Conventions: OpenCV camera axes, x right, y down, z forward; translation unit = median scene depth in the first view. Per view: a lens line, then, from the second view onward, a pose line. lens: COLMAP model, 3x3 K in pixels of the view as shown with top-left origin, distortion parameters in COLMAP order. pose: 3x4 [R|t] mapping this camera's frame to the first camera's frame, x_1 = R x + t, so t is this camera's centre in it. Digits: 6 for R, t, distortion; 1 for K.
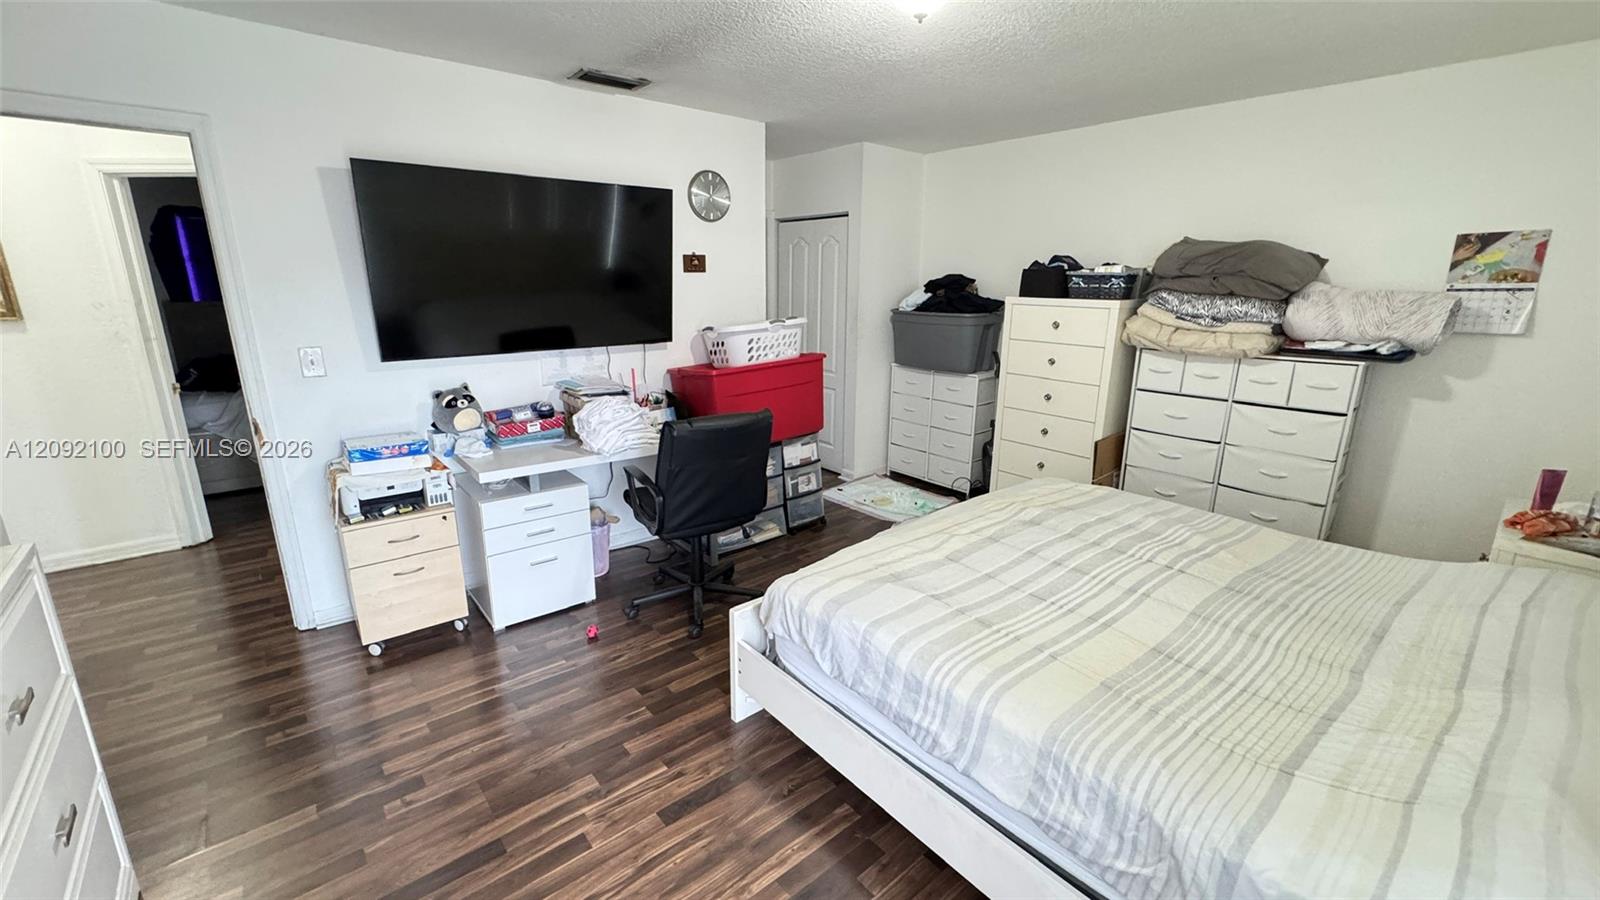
lens RADIAL K [[639.5, 0, 800.0], [0, 639.5, 450.0], [0, 0, 1]] dist [-0.003579, 0.000411]
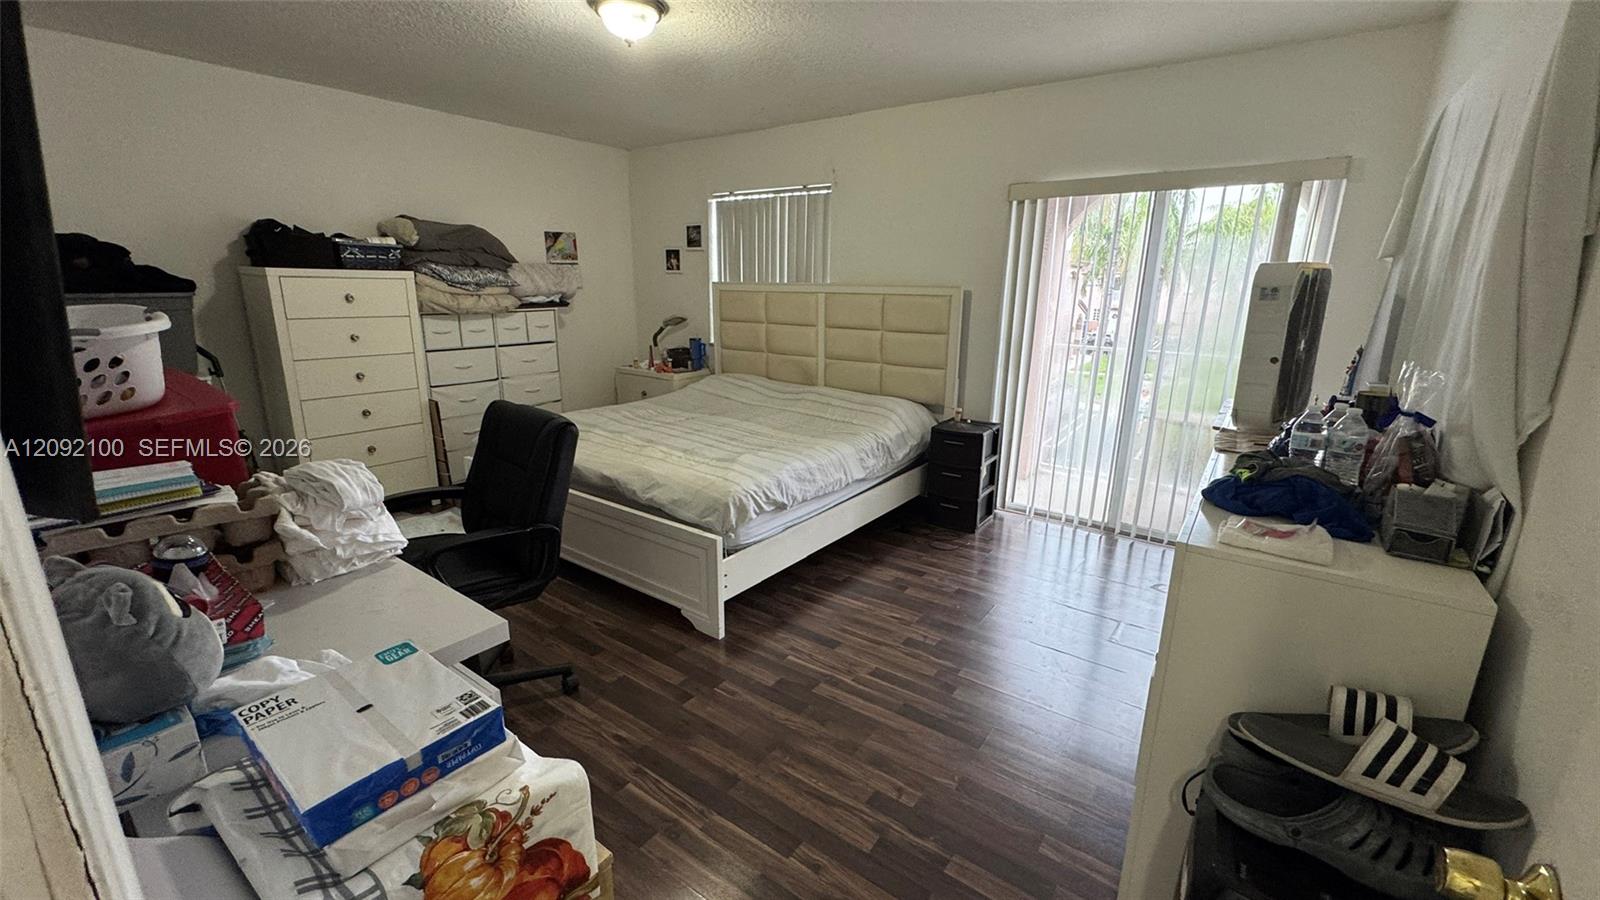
lens RADIAL K [[639.5, 0, 800.0], [0, 639.5, 450.0], [0, 0, 1]] dist [-0.003579, 0.000411]
pose [[-0.226748, -0.260891, 0.938361, -0.894364], [0.236296, 0.919934, 0.312867, -0.166059], [-0.944854, 0.292673, -0.146945, 0.753107]]
